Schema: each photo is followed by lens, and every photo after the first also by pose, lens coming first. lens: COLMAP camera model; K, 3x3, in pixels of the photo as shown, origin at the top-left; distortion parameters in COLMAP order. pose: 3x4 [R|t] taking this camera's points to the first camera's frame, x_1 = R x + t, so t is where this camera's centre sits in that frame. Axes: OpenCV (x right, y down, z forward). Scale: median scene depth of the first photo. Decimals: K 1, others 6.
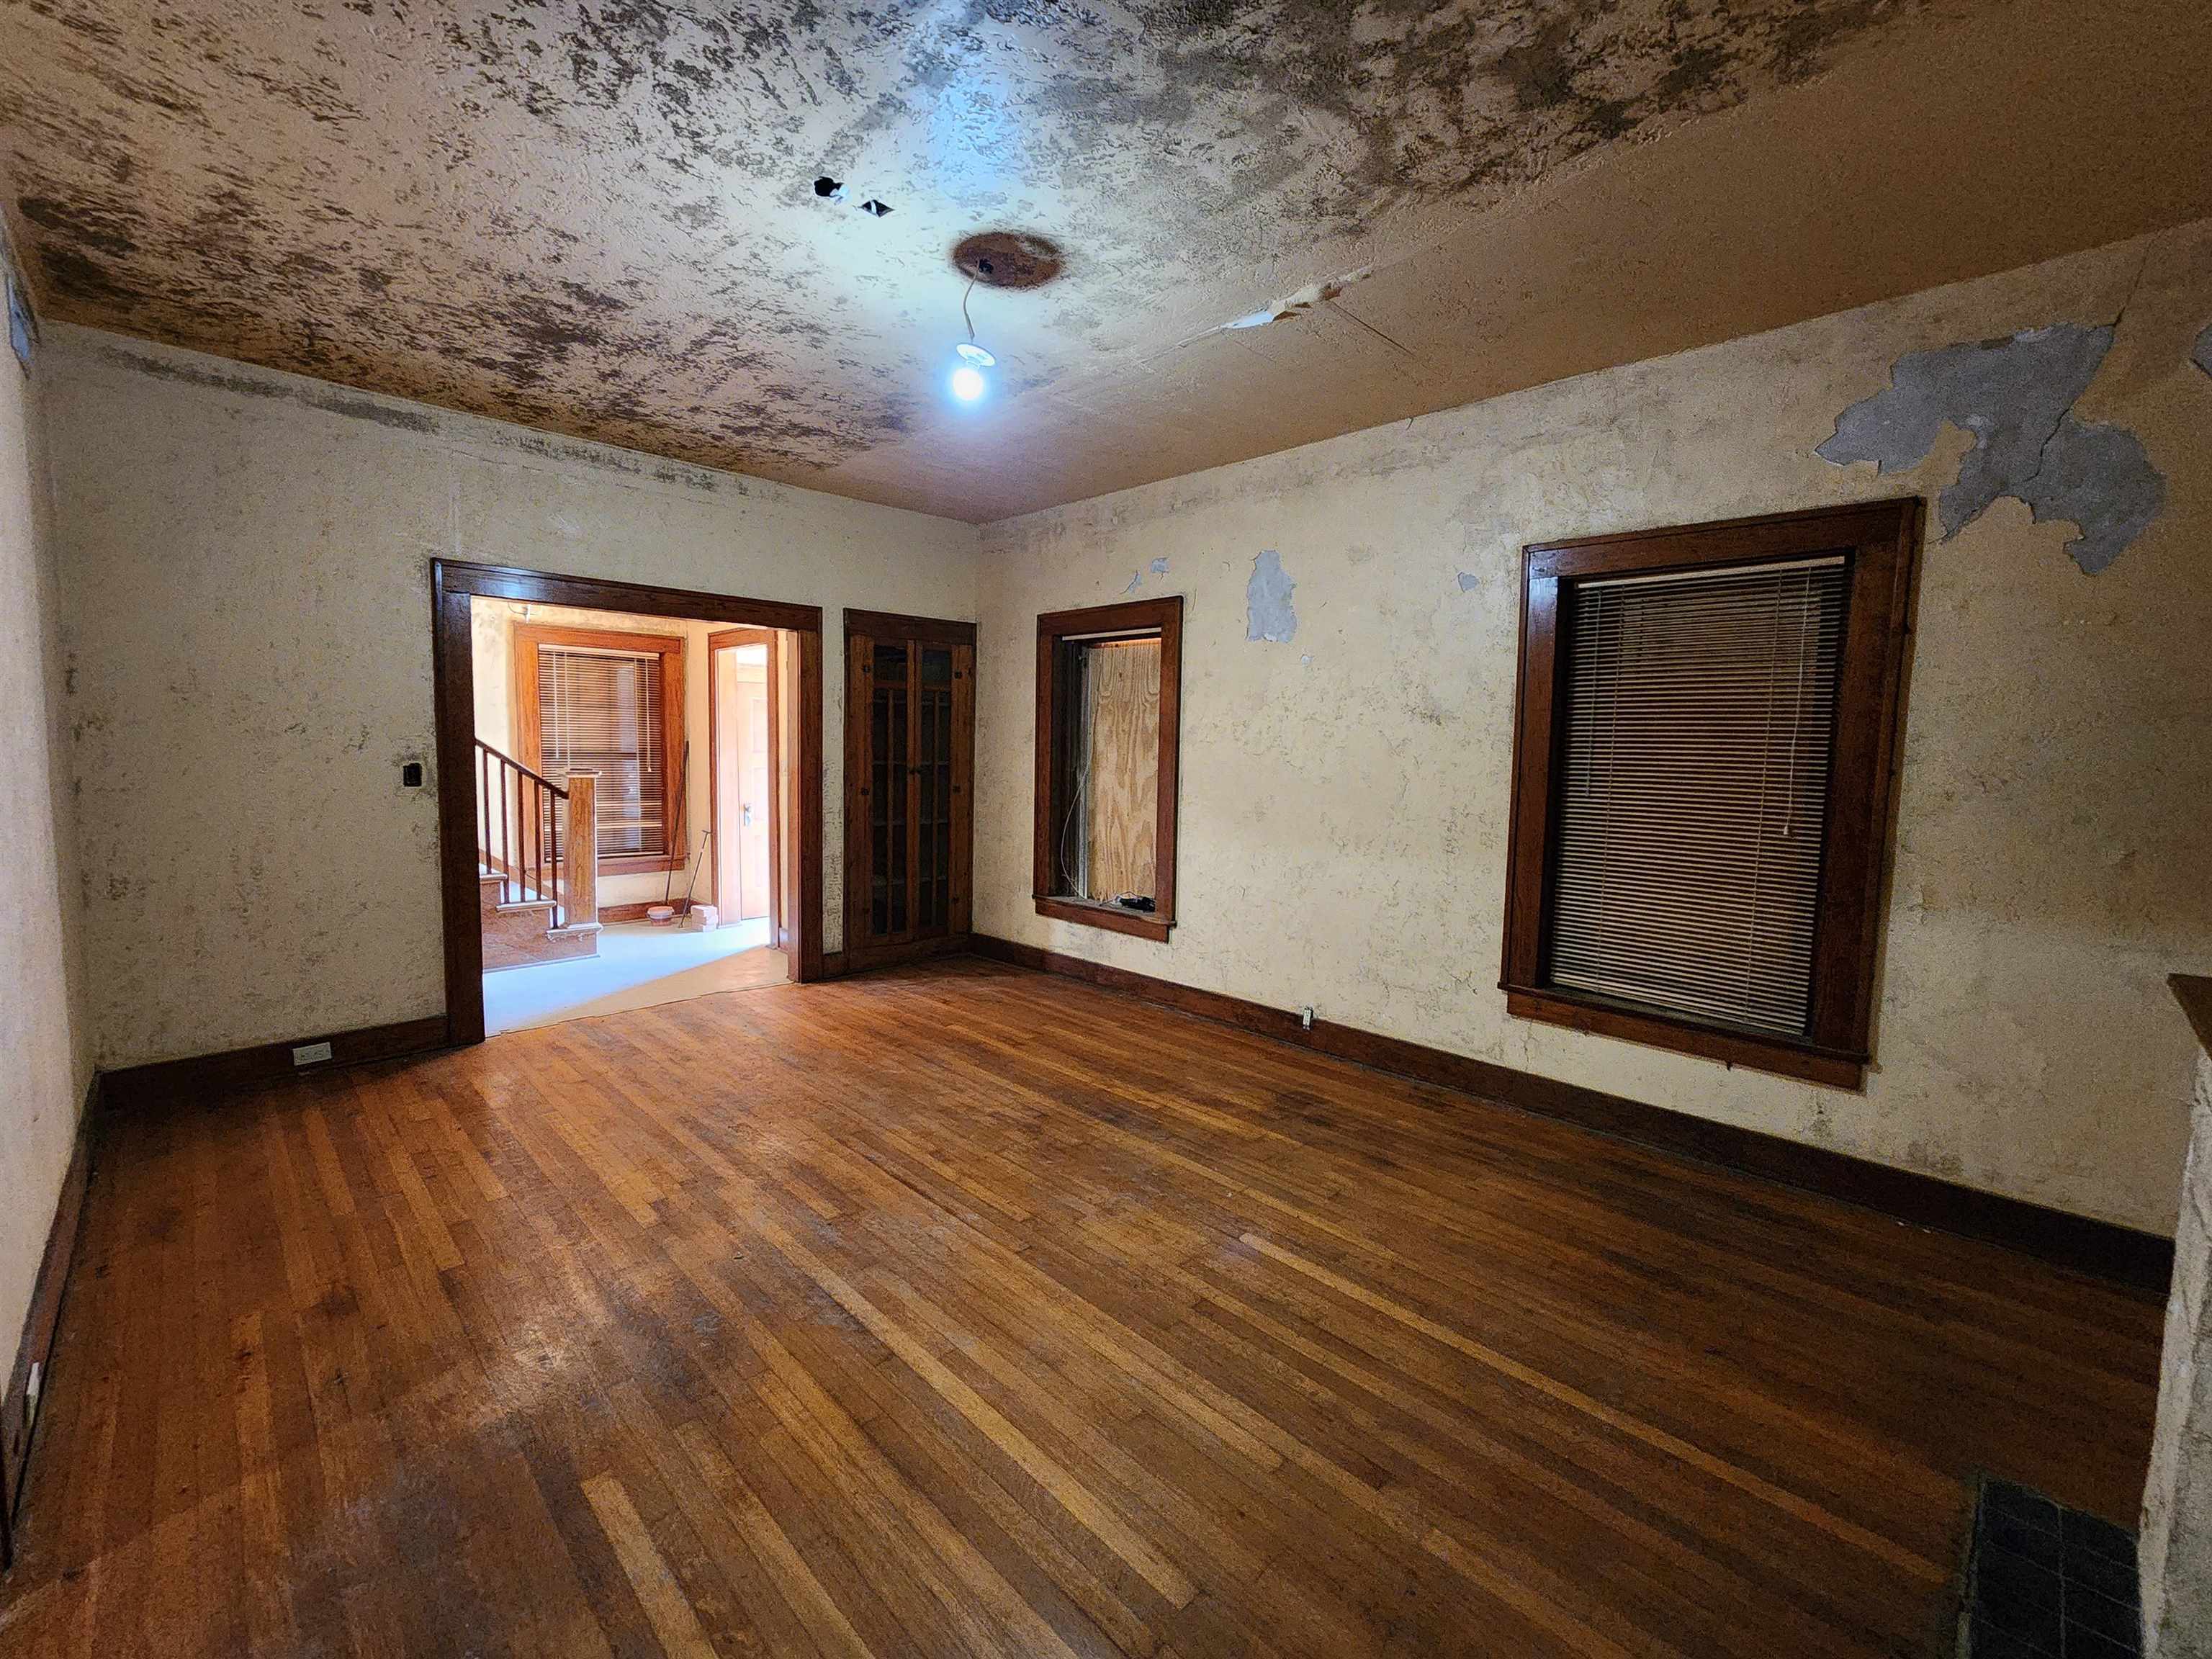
lens RADIAL K [[913.0, 0, 1102.7], [0, 913.0, 816.4], [0, 0, 1]] dist [-0.001932, -0.000001]
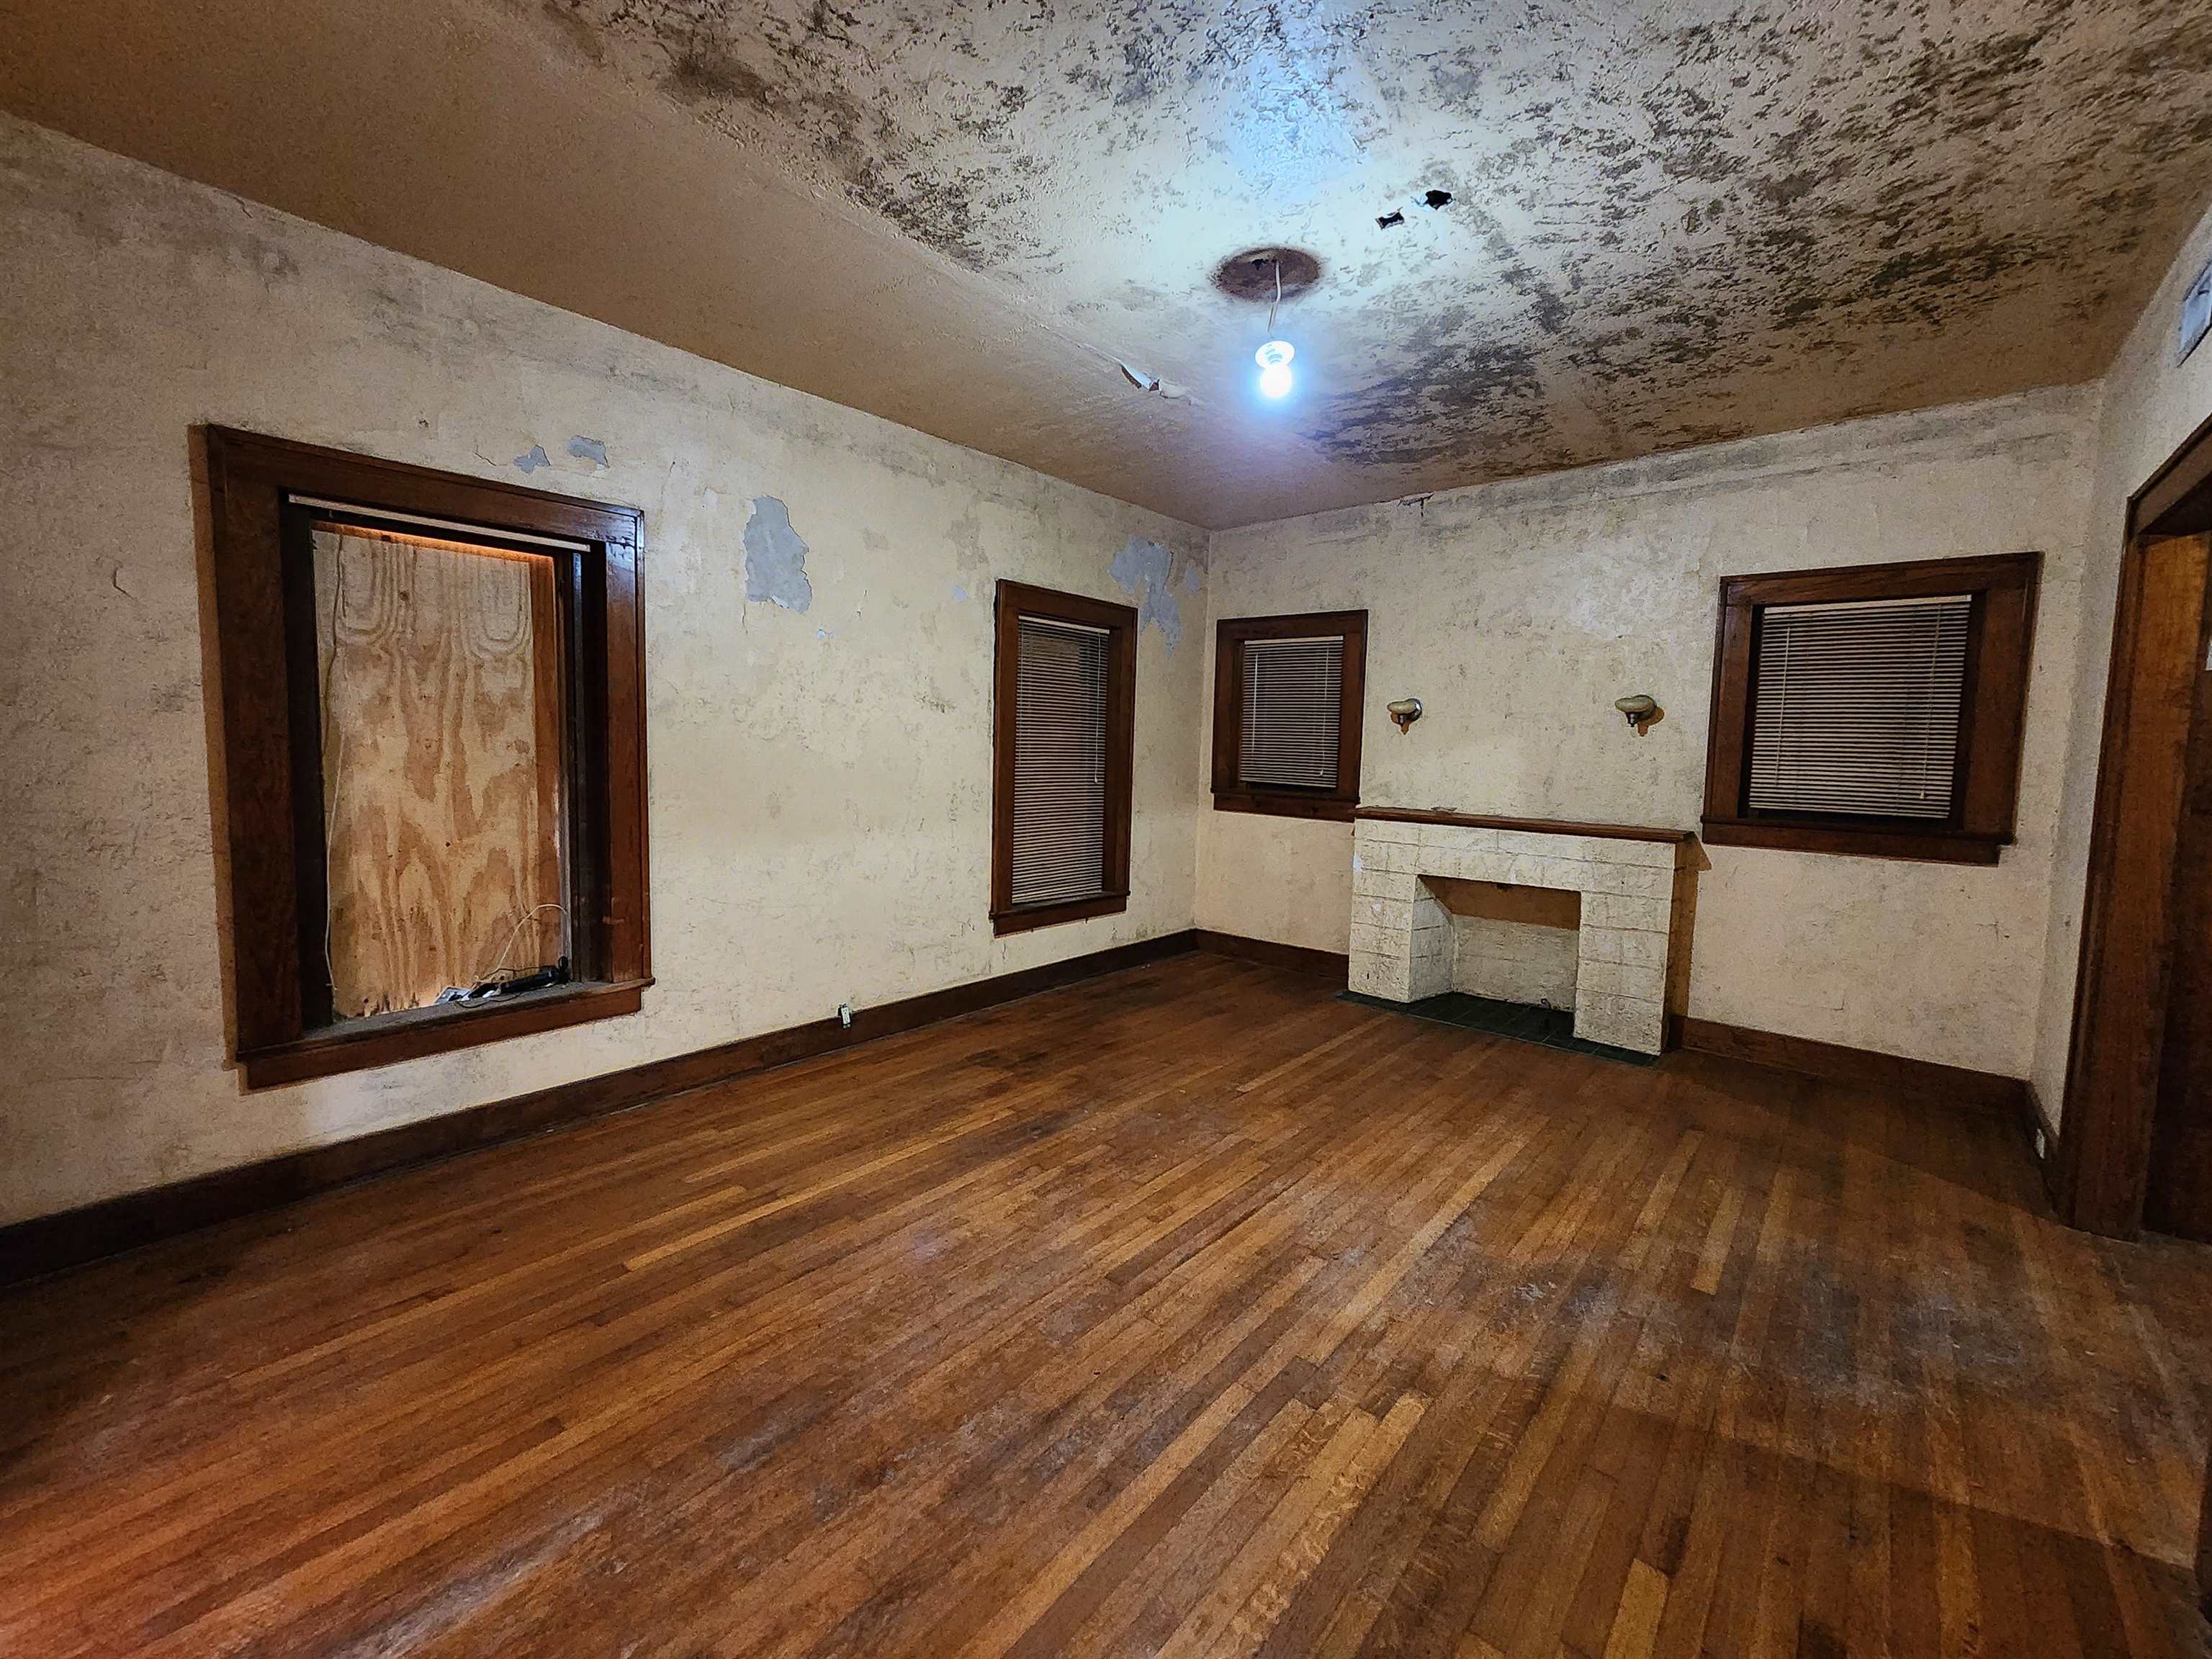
lens RADIAL K [[913.0, 0, 1095.8], [0, 913.0, 817.8], [0, 0, 1]] dist [-0.001932, -0.000001]
pose [[-0.077488, -0.101648, 0.991798, -0.988795], [0.057619, 0.992670, 0.106239, -0.096757], [-0.995327, 0.065379, -0.071063, 1.093350]]
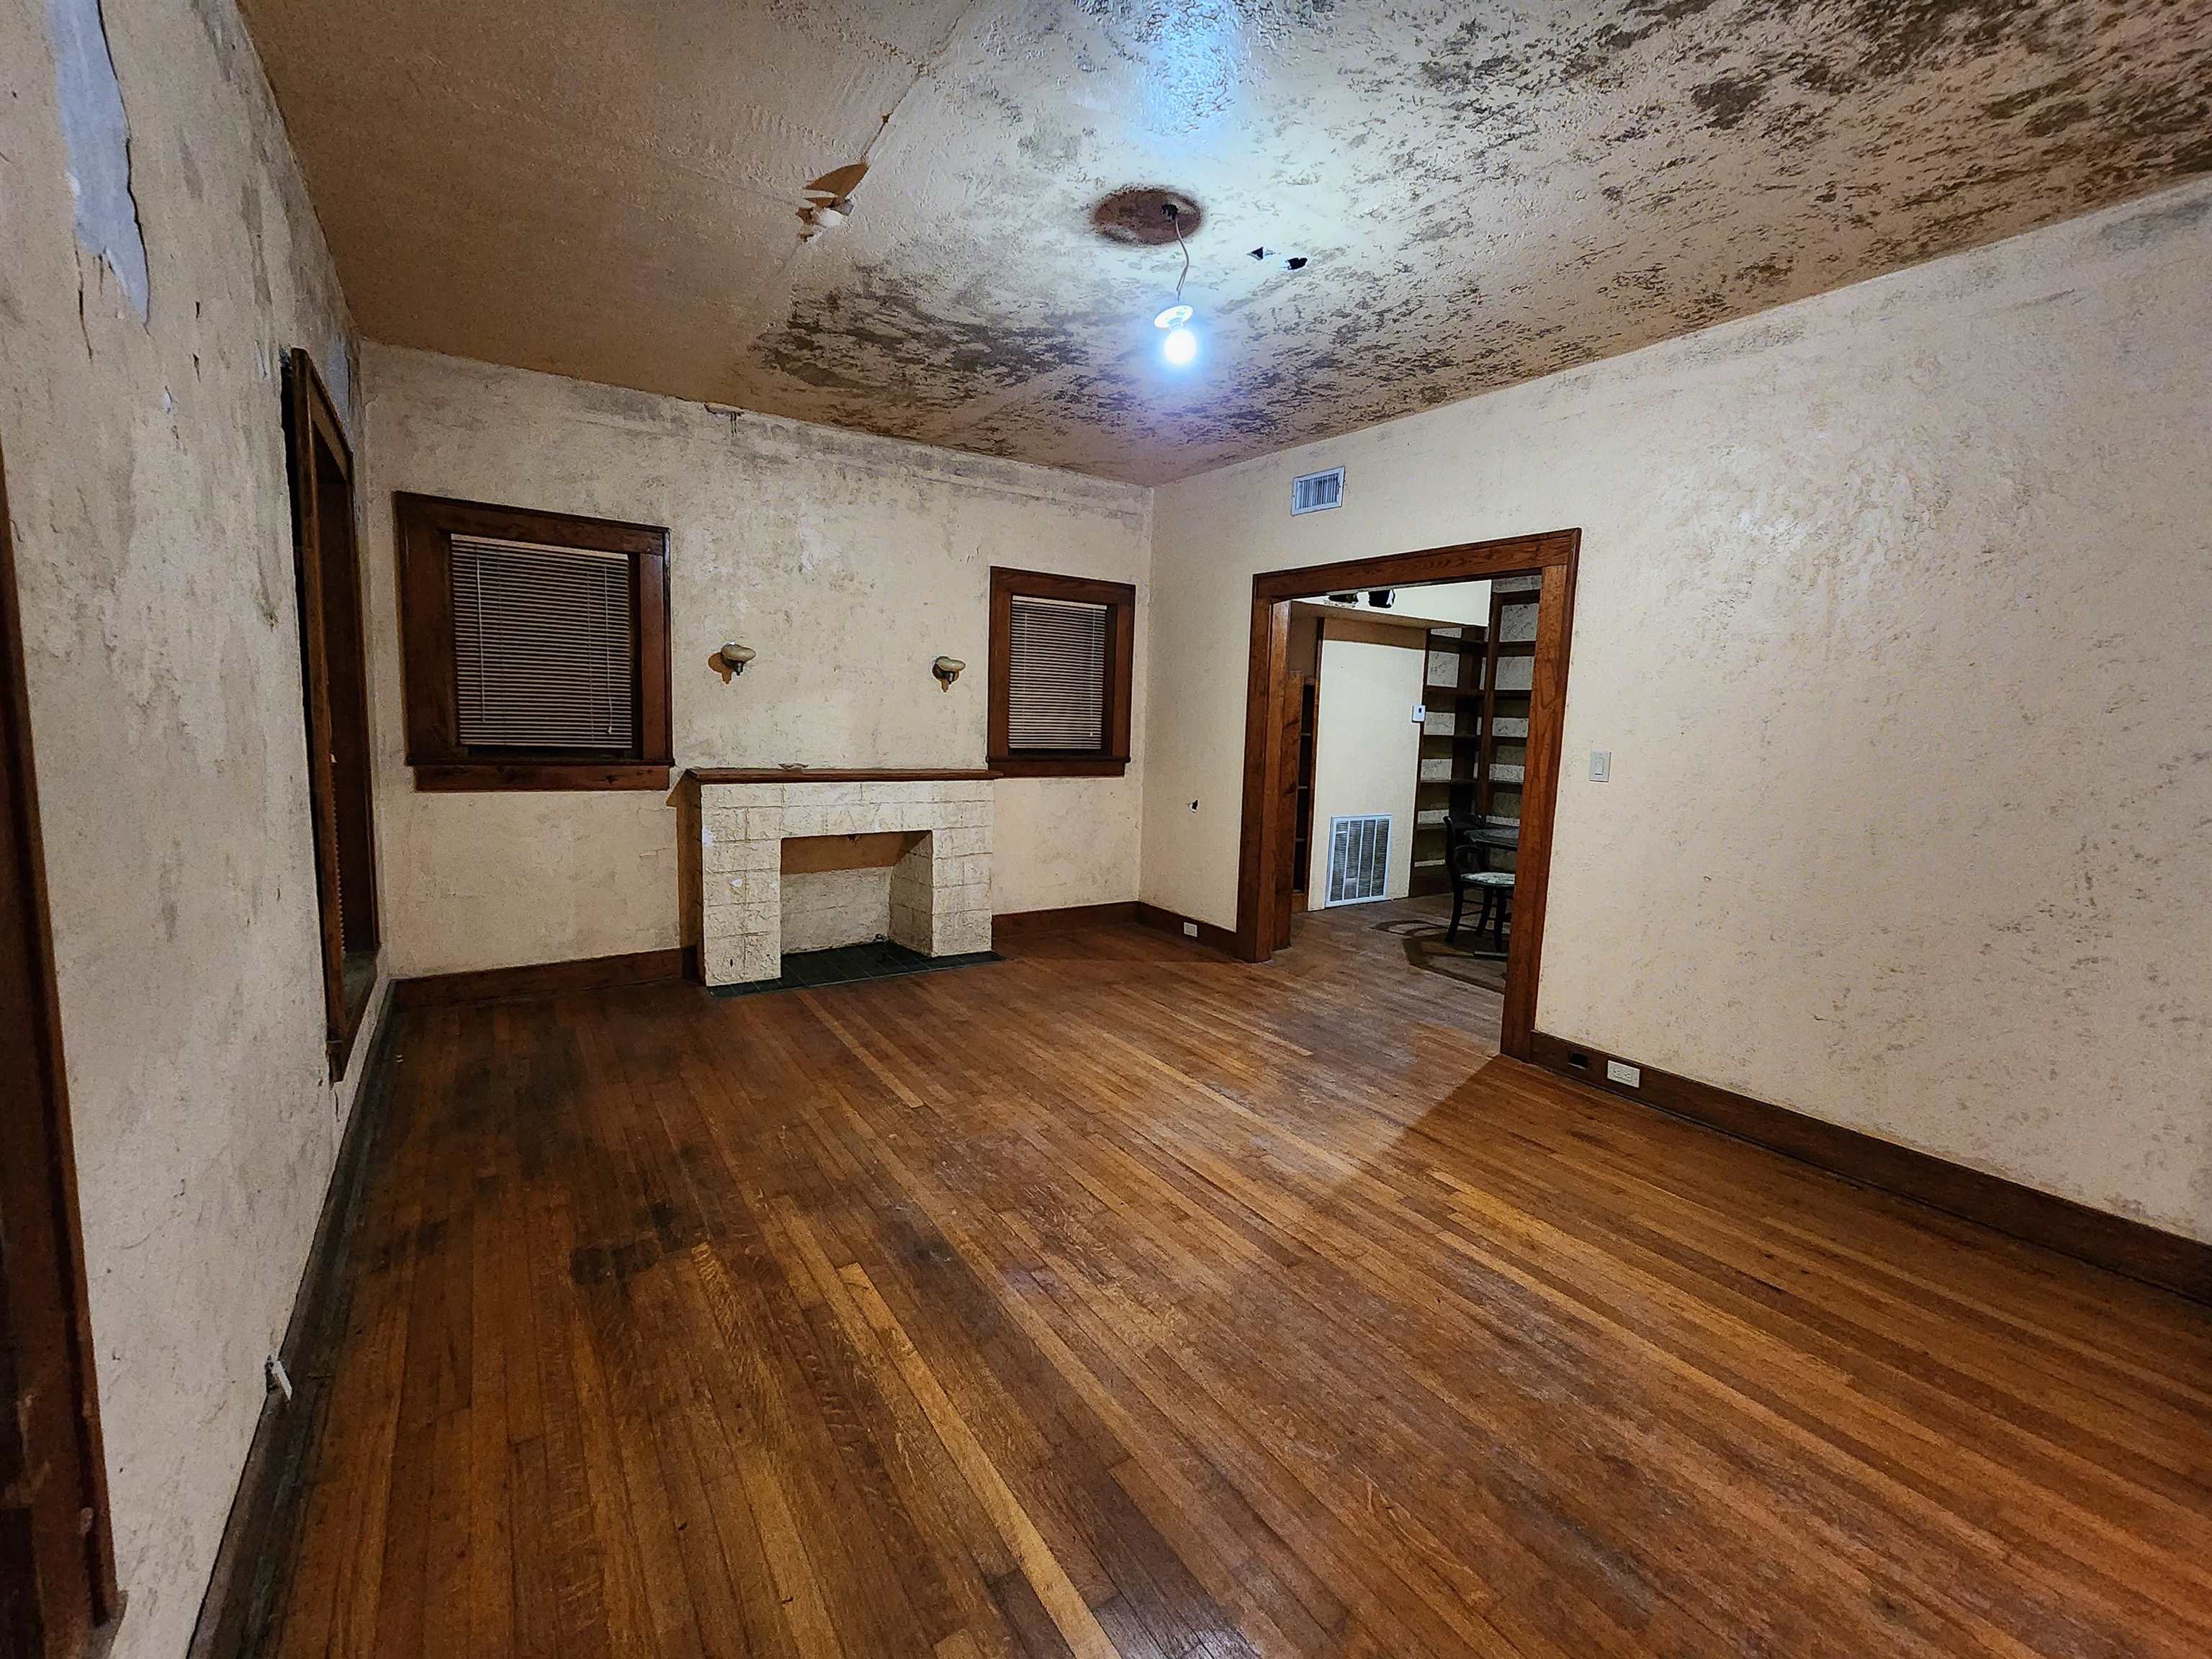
lens RADIAL K [[913.0, 0, 1102.7], [0, 913.0, 818.3], [0, 0, 1]] dist [-0.001932, -0.000001]
pose [[-0.981422, -0.072394, 0.177677, -0.233025], [-0.035793, 0.978908, 0.201143, -0.142646], [-0.188491, 0.191047, -0.963313, 1.736210]]
